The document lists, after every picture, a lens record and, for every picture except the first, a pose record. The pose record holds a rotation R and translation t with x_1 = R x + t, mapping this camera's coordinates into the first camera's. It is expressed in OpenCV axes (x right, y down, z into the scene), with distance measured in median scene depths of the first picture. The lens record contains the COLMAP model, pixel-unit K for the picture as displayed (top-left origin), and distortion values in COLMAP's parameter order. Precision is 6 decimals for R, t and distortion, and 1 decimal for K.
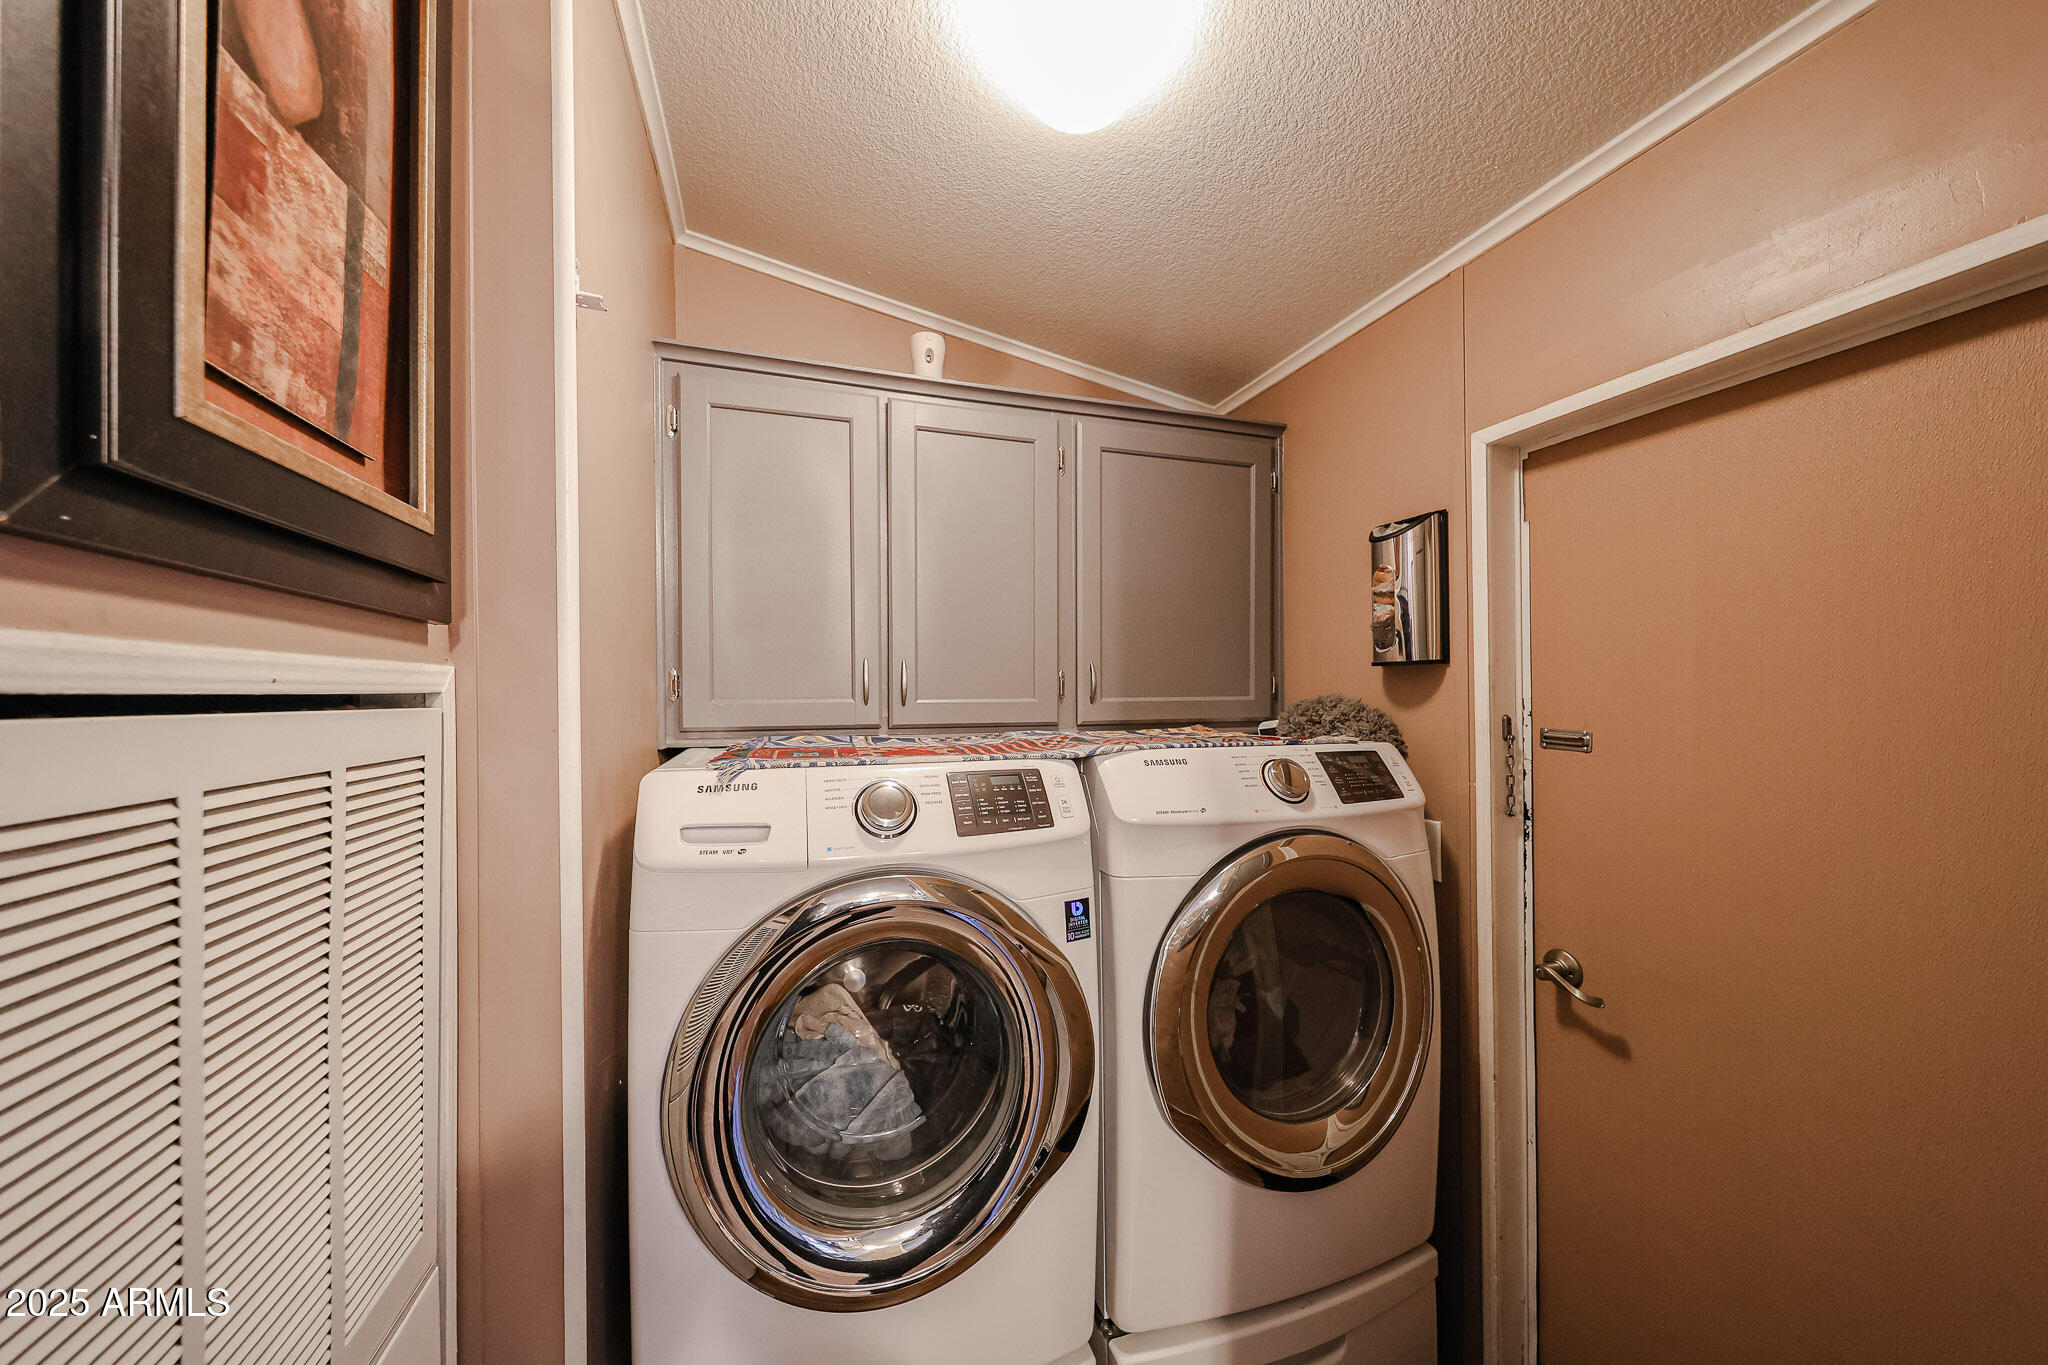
lens RADIAL K [[752.5, 0, 1020.3], [0, 752.5, 678.7], [0, 0, 1]] dist [0.001094, 0.000008]
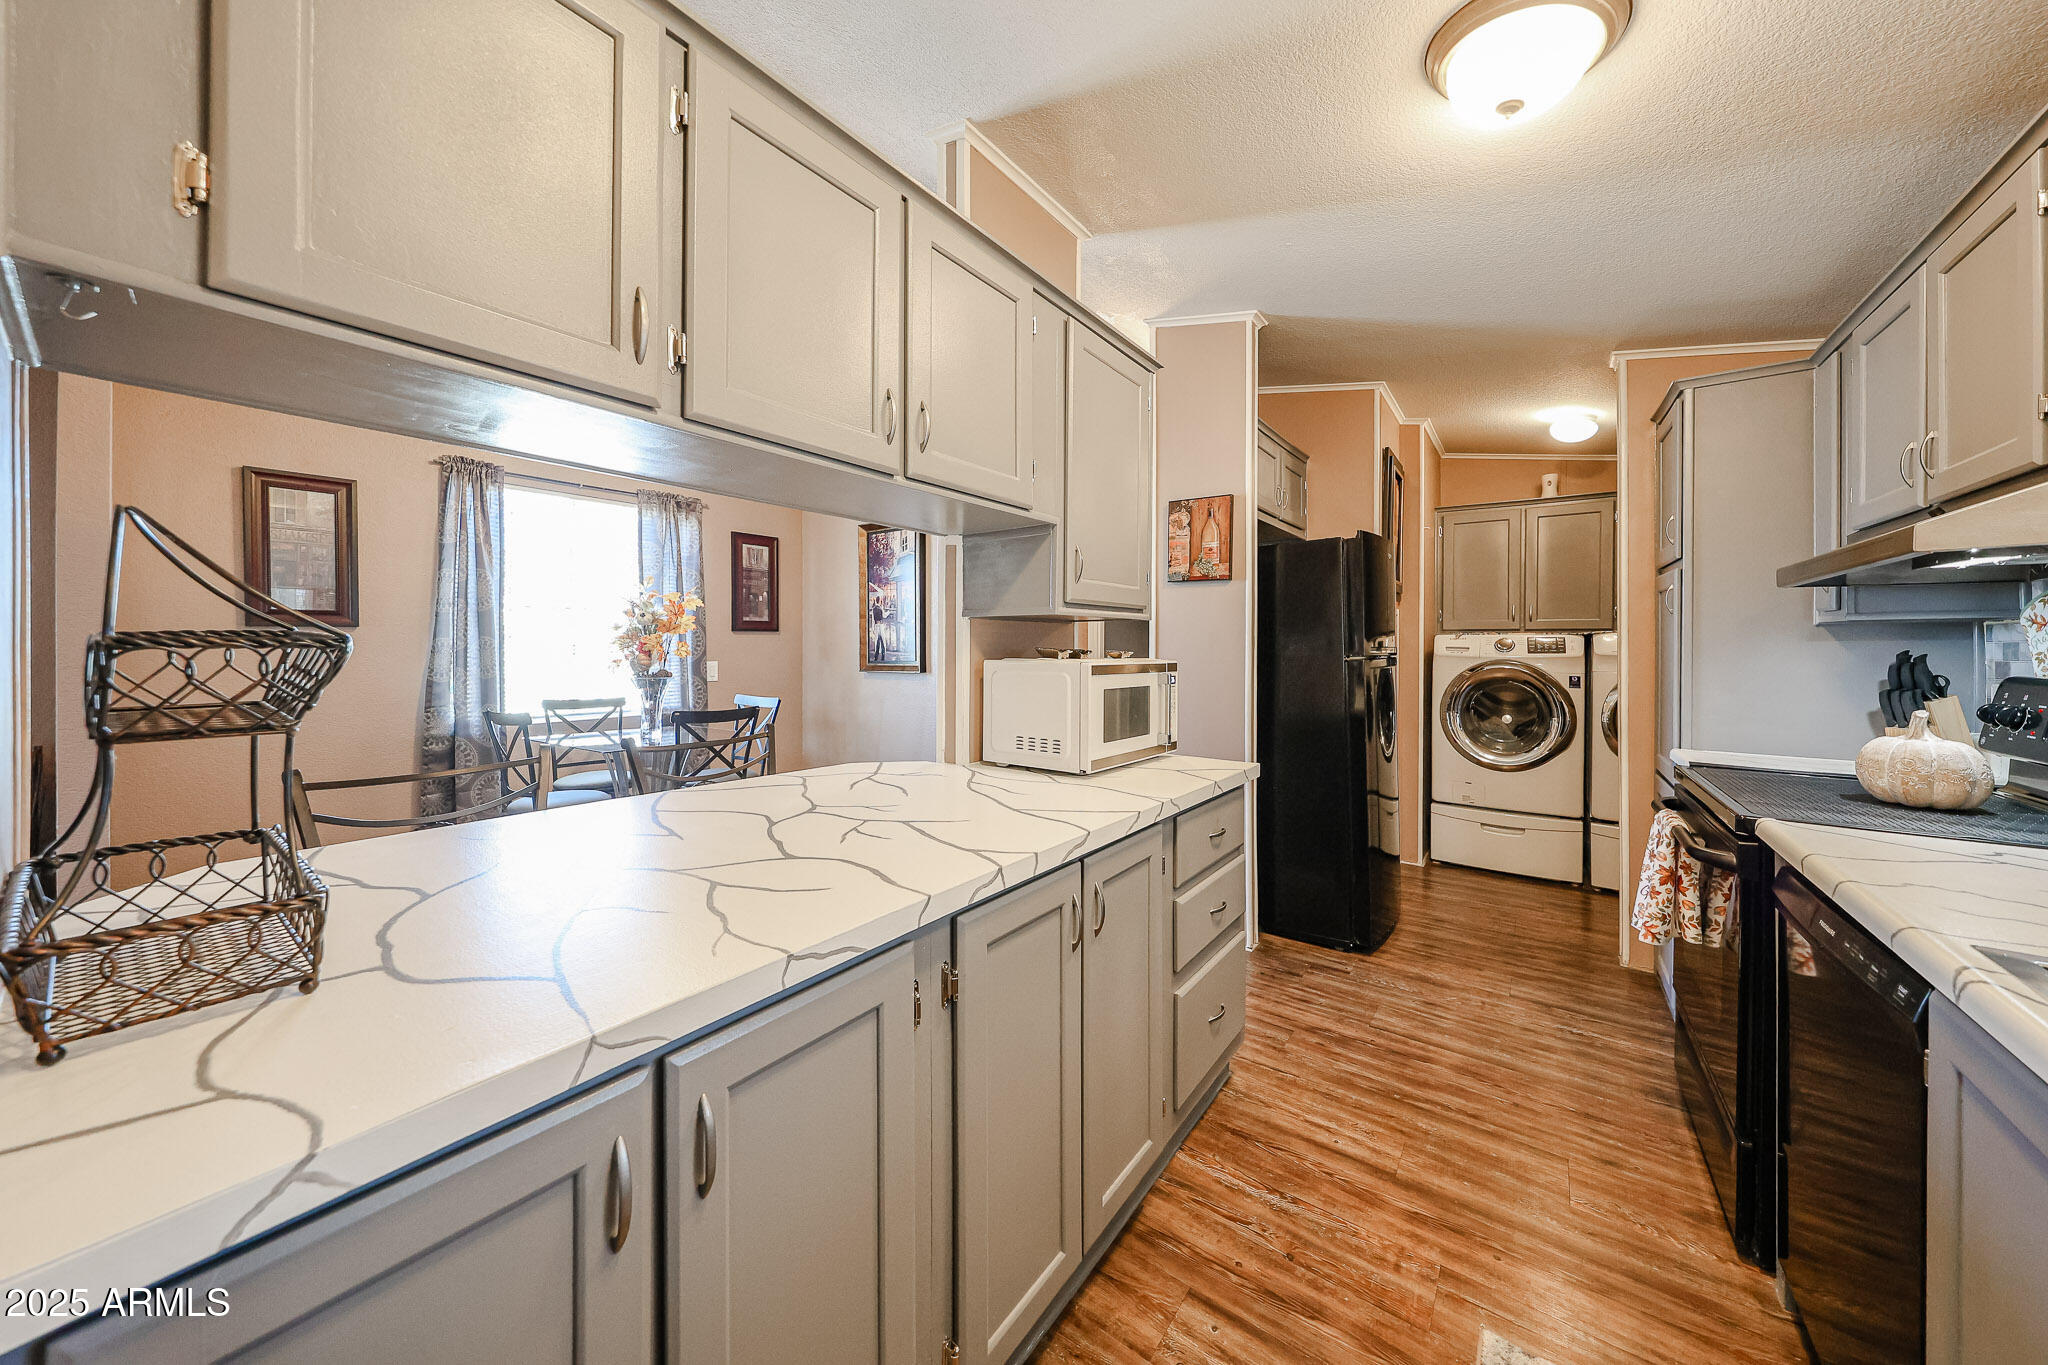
lens RADIAL K [[694.4, 0, 1015.0], [0, 694.4, 646.7], [0, 0, 1]] dist [0.001095, 0.000020]
pose [[0.574856, 0.005580, -0.818235, 1.157115], [0.004023, 0.999945, 0.009645, 0.129321], [0.818245, -0.008836, 0.574802, -2.746603]]
